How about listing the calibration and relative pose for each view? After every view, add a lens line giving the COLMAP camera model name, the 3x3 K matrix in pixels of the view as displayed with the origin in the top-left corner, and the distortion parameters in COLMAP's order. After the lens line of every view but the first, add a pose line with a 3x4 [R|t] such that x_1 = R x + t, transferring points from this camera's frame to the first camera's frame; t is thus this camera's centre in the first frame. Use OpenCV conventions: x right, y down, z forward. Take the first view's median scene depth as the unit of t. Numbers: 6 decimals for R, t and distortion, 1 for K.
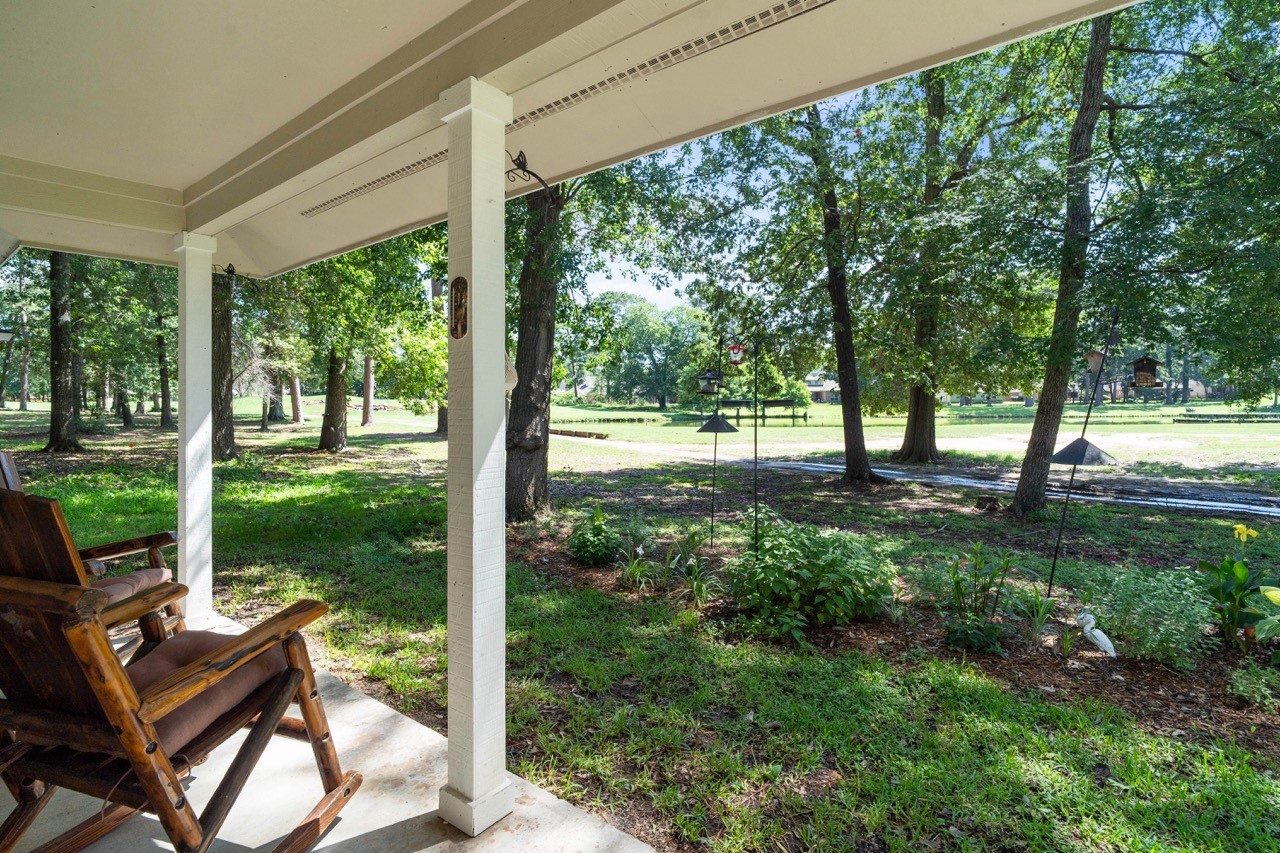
lens RADIAL K [[670.7, 0, 641.5], [0, 670.7, 408.0], [0, 0, 1]] dist [-0.024229, 0.012453]
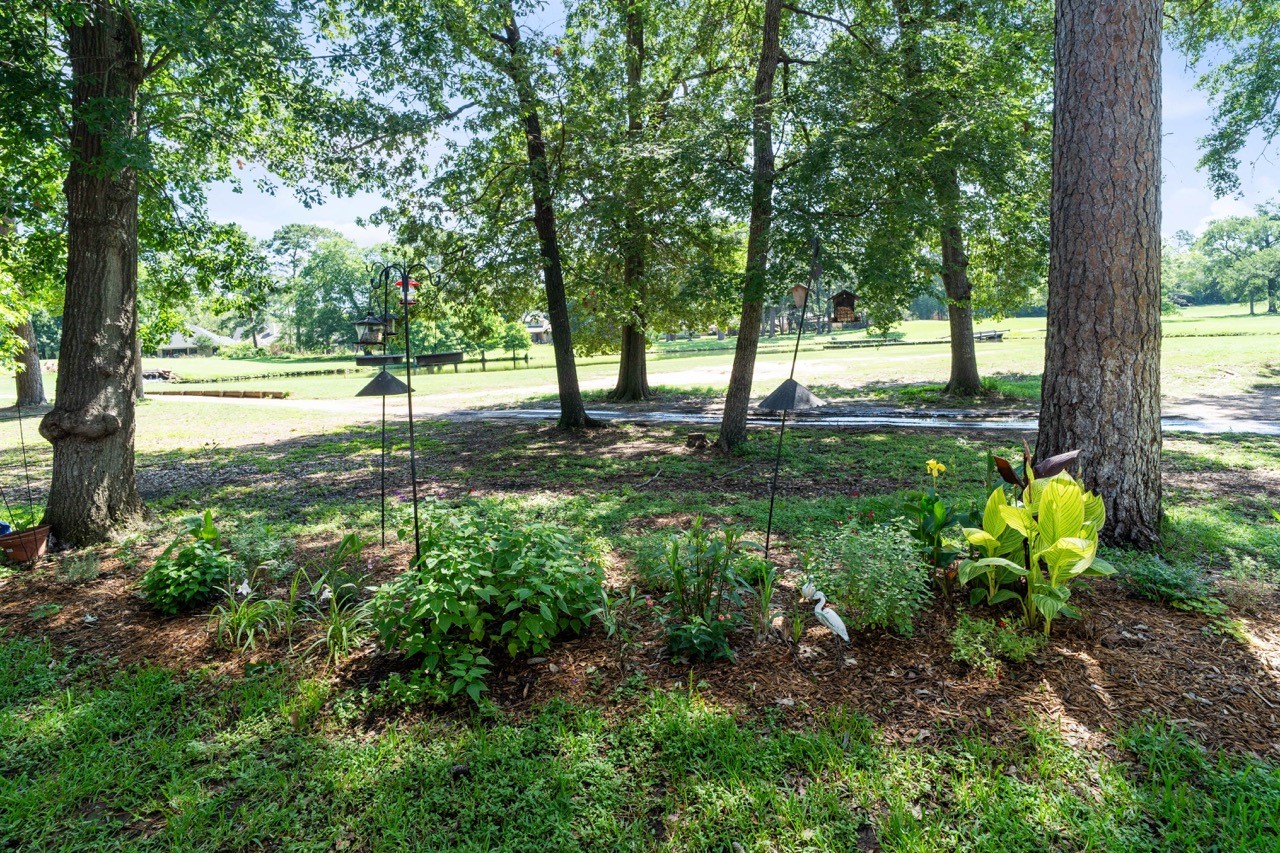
lens RADIAL K [[594.2, 0, 640.3], [0, 594.2, 402.3], [0, 0, 1]] dist [-0.004441, -0.000065]
pose [[0.918536, -0.075906, 0.387982, 0.076550], [0.039122, 0.994030, 0.101855, -0.008064], [-0.393397, -0.078379, 0.916022, 0.170534]]
